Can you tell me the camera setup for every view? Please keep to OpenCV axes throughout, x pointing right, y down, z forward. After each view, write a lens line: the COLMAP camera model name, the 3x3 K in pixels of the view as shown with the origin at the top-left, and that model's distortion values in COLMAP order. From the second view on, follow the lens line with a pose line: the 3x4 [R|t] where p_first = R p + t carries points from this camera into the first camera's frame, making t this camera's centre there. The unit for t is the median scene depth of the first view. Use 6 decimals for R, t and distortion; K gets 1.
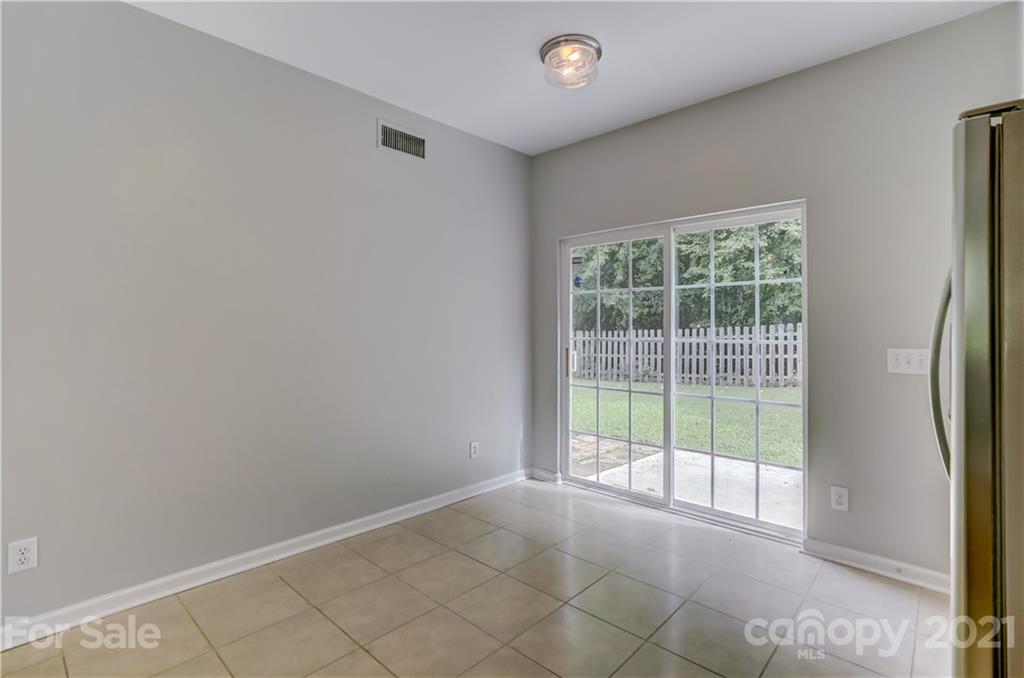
lens RADIAL K [[487.0, 0, 509.7], [0, 487.0, 333.5], [0, 0, 1]] dist [0.002334, -0.000005]
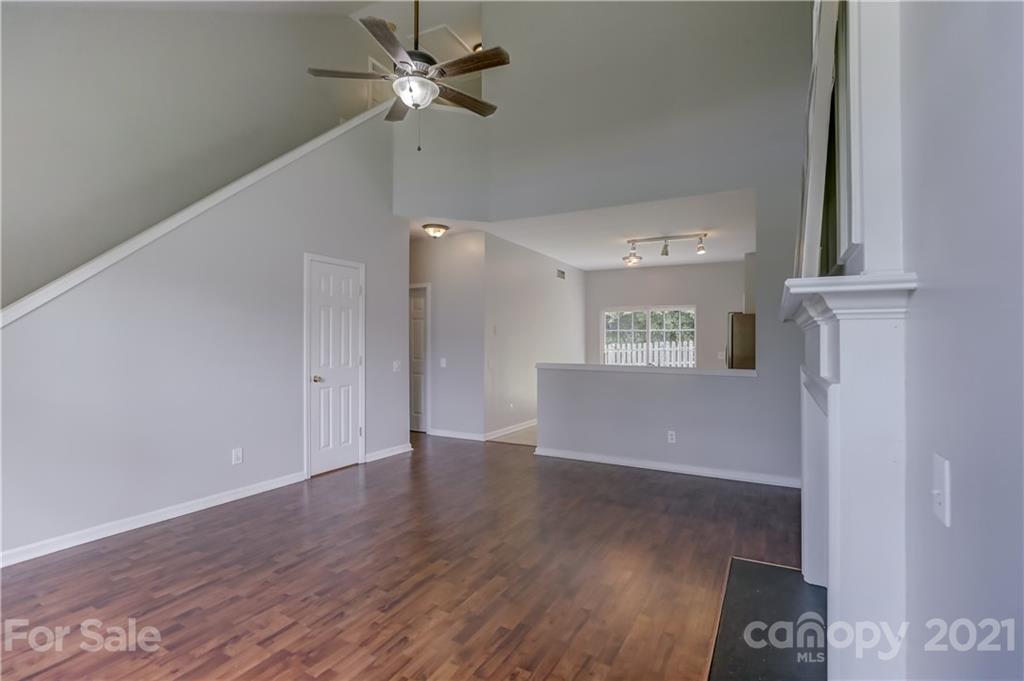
lens RADIAL K [[490.4, 0, 509.0], [0, 490.4, 346.0], [0, 0, 1]] dist [0.001792, 0.003280]
pose [[0.966354, 0.005639, 0.257156, -1.114768], [-0.002945, 0.999937, -0.010860, 0.024757], [-0.257201, 0.009737, 0.966309, -1.417986]]
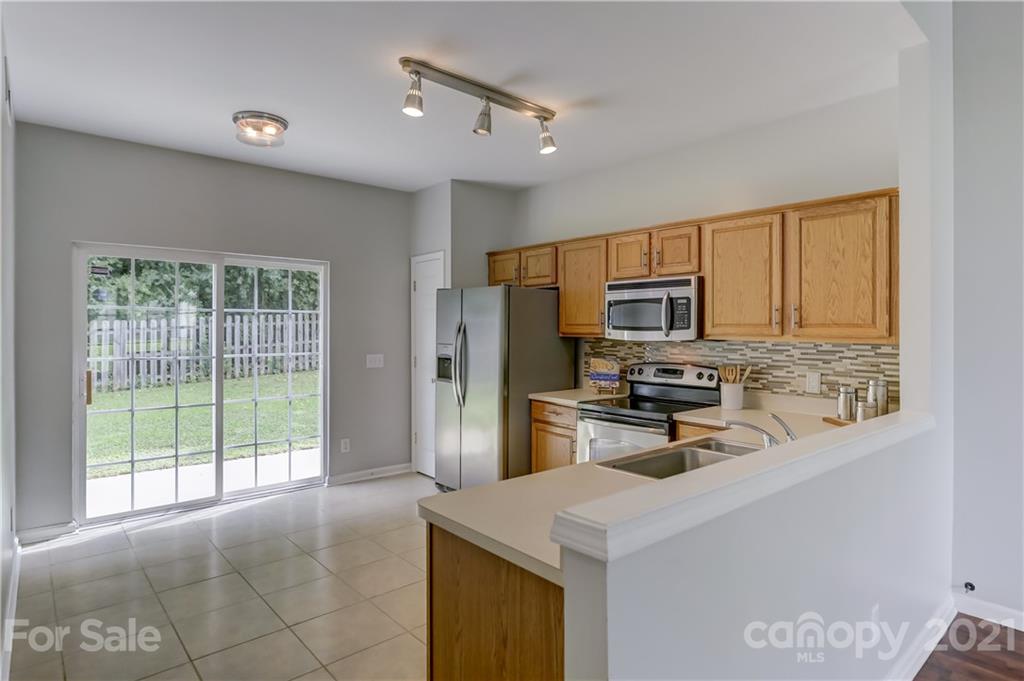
lens RADIAL K [[573.8, 0, 511.7], [0, 573.8, 337.3], [0, 0, 1]] dist [-0.004512, 0.000083]
pose [[0.086682, -0.008315, 0.996201, -0.935609], [0.008737, 0.999933, 0.007586, -0.033625], [-0.996198, 0.008047, 0.086748, 0.192601]]
